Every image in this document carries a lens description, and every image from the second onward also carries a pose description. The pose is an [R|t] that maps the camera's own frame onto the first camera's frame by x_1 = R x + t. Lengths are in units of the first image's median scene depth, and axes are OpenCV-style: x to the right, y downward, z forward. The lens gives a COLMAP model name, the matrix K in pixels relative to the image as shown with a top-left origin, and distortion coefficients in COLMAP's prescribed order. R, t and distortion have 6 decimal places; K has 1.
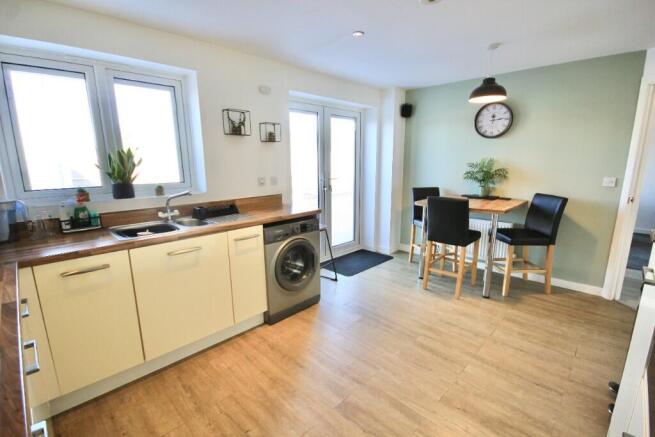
lens RADIAL K [[304.0, 0, 332.9], [0, 304.0, 223.1], [0, 0, 1]] dist [0.001319, 0.000380]
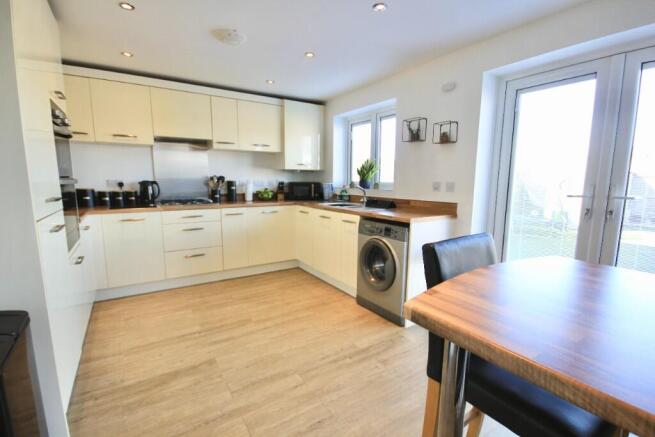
lens RADIAL K [[304.0, 0, 332.9], [0, 304.0, 223.1], [0, 0, 1]] dist [0.001319, 0.000380]
pose [[-0.214130, 0.147760, -0.965565, 0.969460], [-0.211089, 0.958136, 0.193435, -0.179155], [0.953724, 0.245240, -0.173976, 1.121825]]
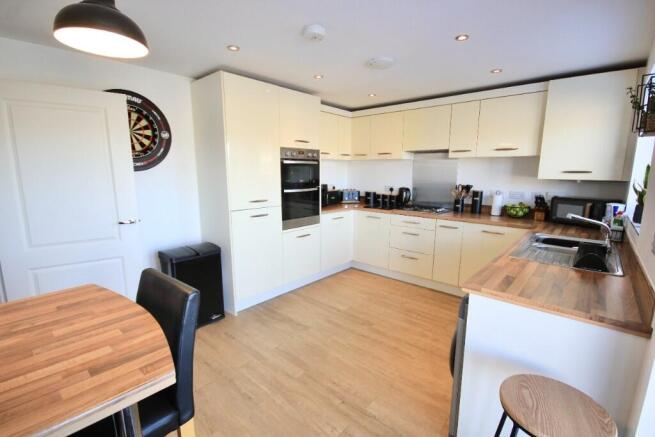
lens RADIAL K [[304.0, 0, 332.9], [0, 304.0, 223.1], [0, 0, 1]] dist [0.001319, 0.000380]
pose [[-0.999091, 0.008688, -0.041737, 0.220071], [-0.007647, 0.926616, 0.375931, -0.373493], [0.041940, 0.375909, -0.925707, 1.666499]]
